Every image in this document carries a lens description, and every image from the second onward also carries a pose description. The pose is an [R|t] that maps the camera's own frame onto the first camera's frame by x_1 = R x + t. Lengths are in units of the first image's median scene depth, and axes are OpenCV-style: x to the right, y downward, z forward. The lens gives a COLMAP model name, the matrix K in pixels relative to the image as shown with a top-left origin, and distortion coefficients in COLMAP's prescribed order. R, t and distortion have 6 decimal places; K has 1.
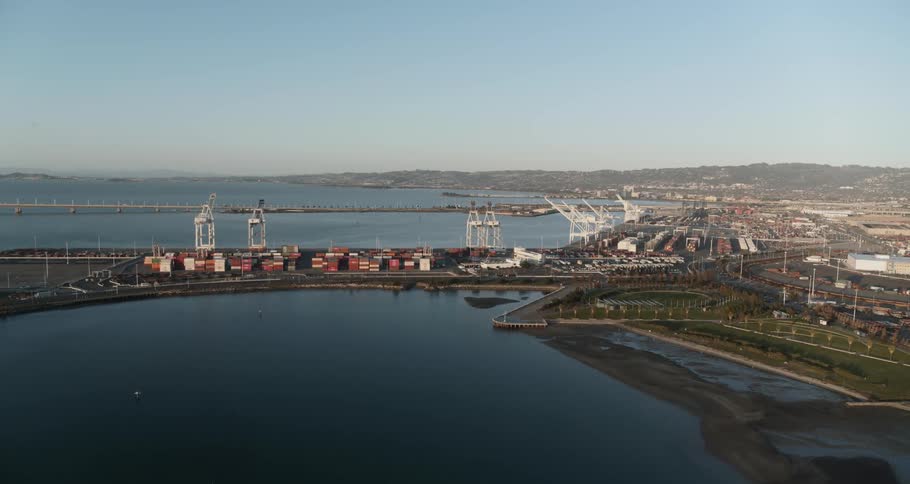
lens RADIAL K [[623.3, 0, 462.8], [0, 623.3, 240.6], [0, 0, 1]] dist [-0.115544, 0.074667]
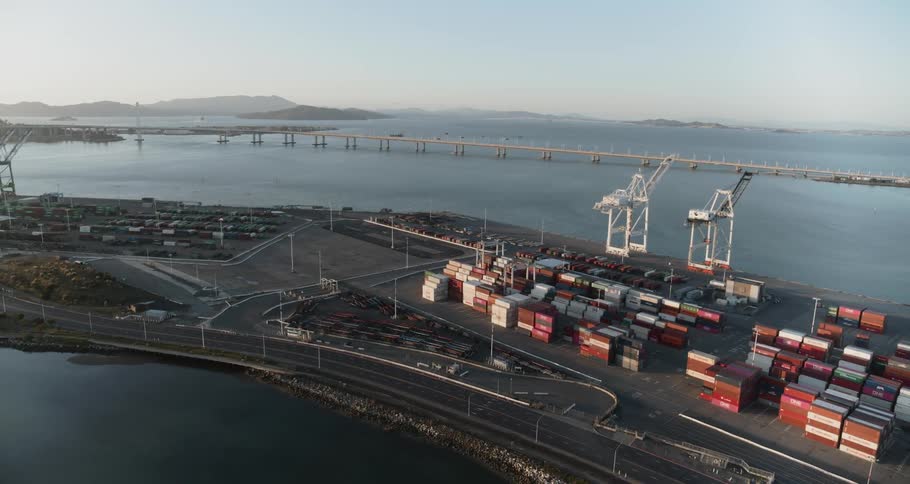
lens RADIAL K [[623.3, 0, 462.8], [0, 623.3, 240.6], [0, 0, 1]] dist [-0.115544, 0.074667]
pose [[0.522919, 0.161999, -0.836847, -0.016594], [-0.095799, 0.986723, 0.131150, -0.060021], [0.846982, 0.011589, 0.531495, 0.581157]]
